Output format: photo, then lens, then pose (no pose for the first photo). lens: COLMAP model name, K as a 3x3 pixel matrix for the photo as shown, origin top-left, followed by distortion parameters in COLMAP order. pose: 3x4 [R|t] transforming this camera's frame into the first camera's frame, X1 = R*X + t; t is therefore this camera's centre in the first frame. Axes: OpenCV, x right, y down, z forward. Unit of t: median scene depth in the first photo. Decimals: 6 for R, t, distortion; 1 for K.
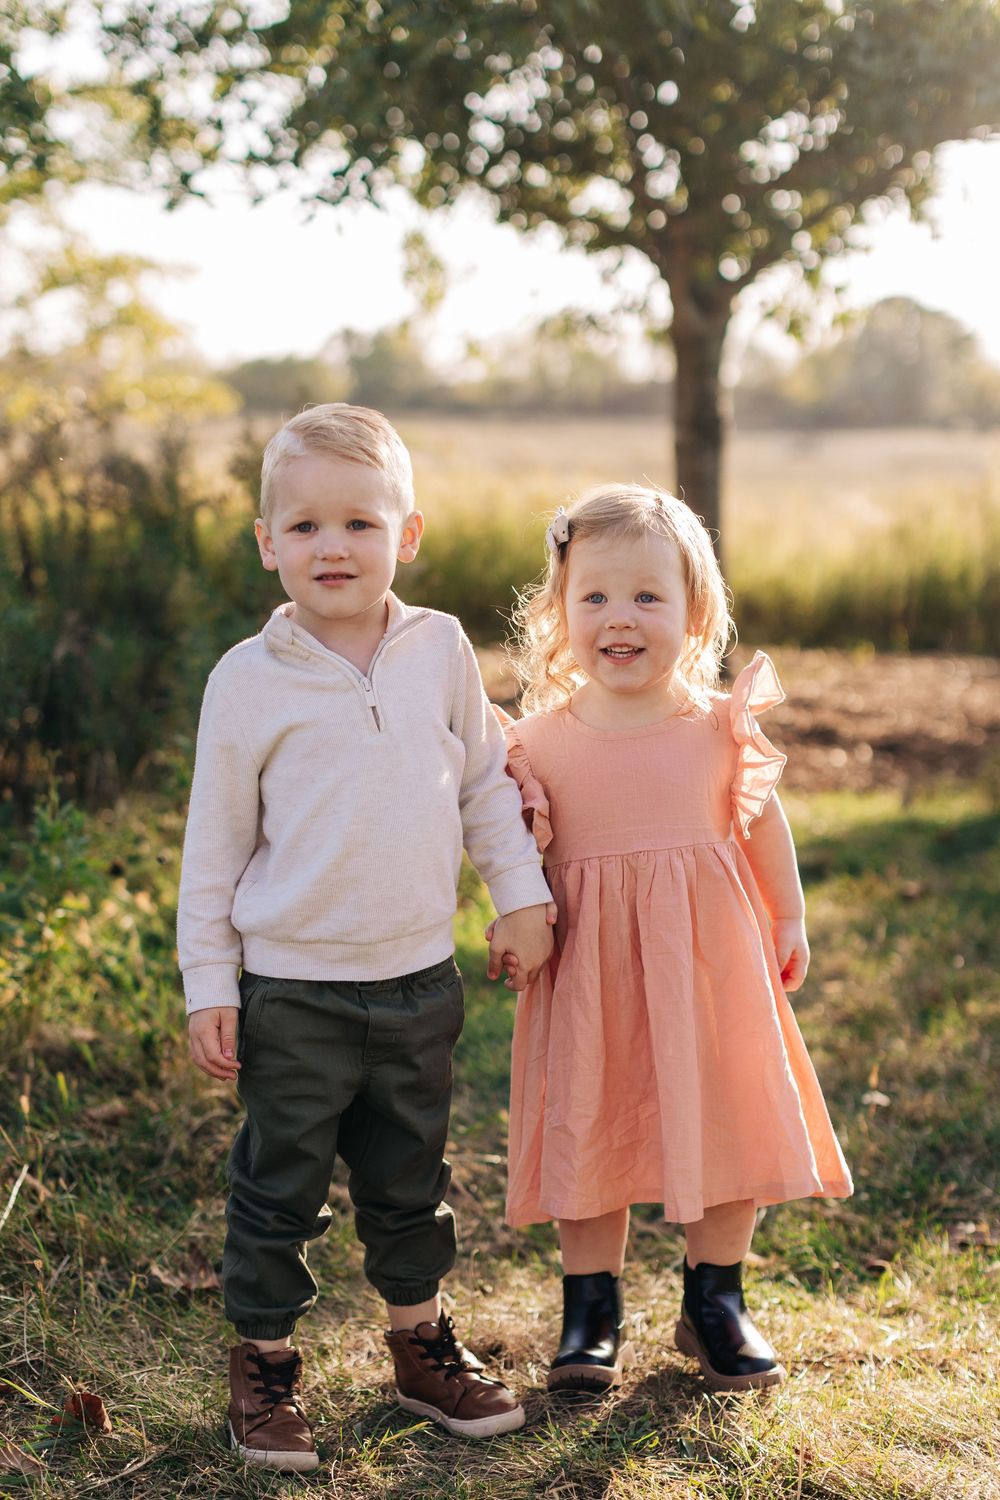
lens RADIAL K [[2198.3, 0, 489.8], [0, 2198.3, 774.3], [0, 0, 1]] dist [0.019355, 0.097180]
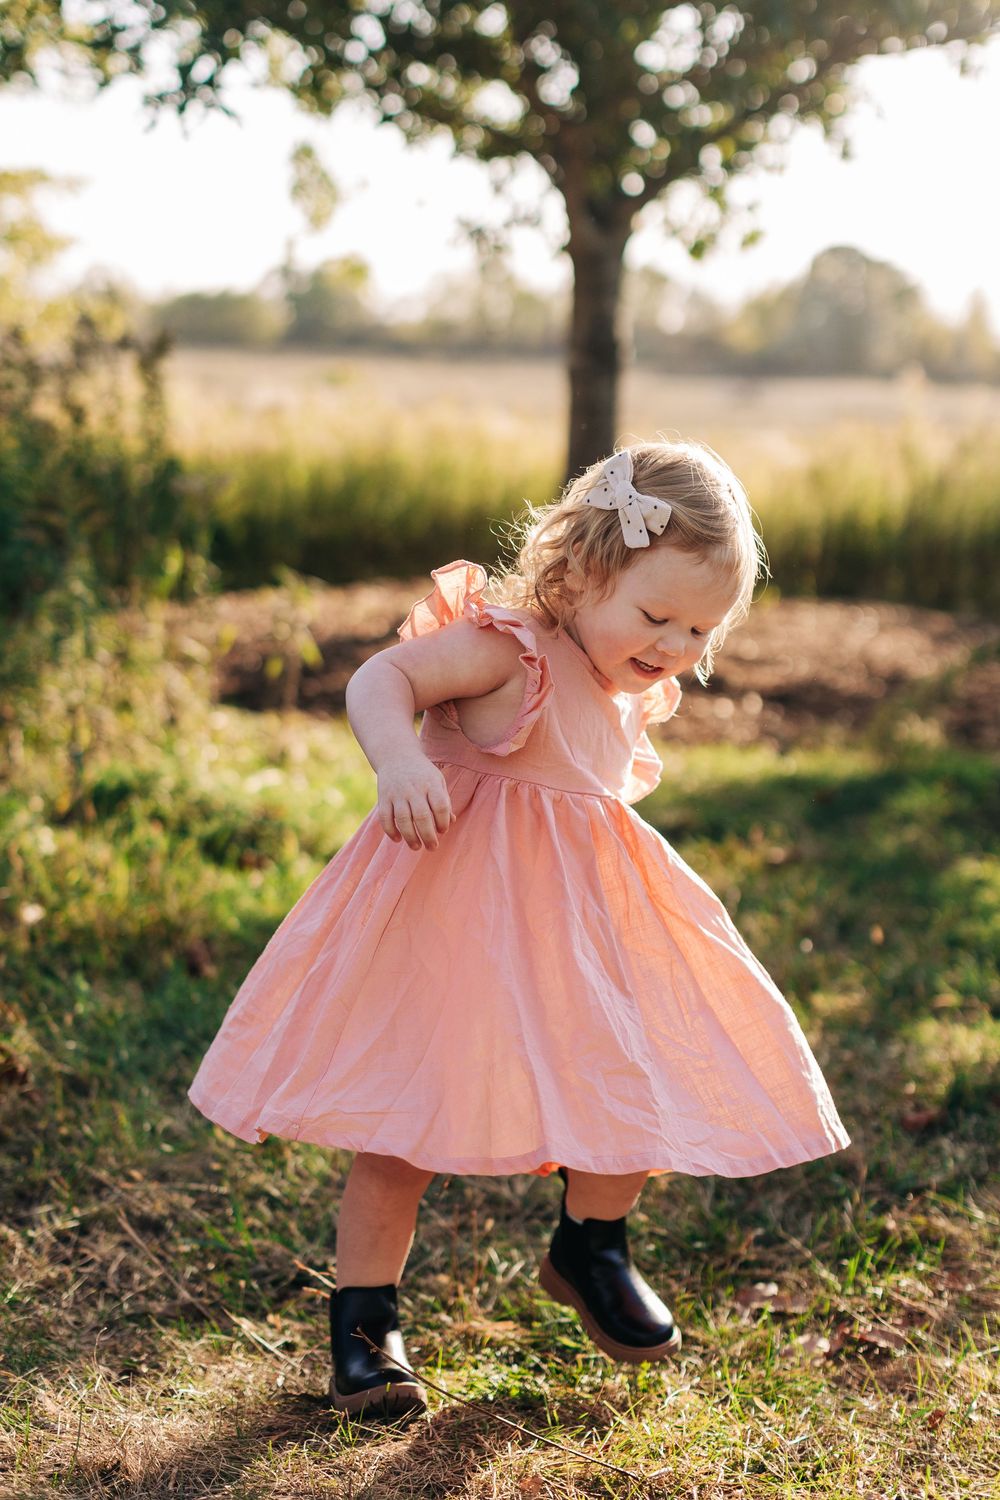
lens RADIAL K [[2078.5, 0, 518.1], [0, 2078.5, 727.0], [0, 0, 1]] dist [0.006811, 0.031989]
pose [[0.999707, 0.020303, 0.013168, 0.055246], [-0.020333, 0.999791, 0.002153, 0.000321], [-0.013121, -0.002420, 0.999911, 0.119820]]
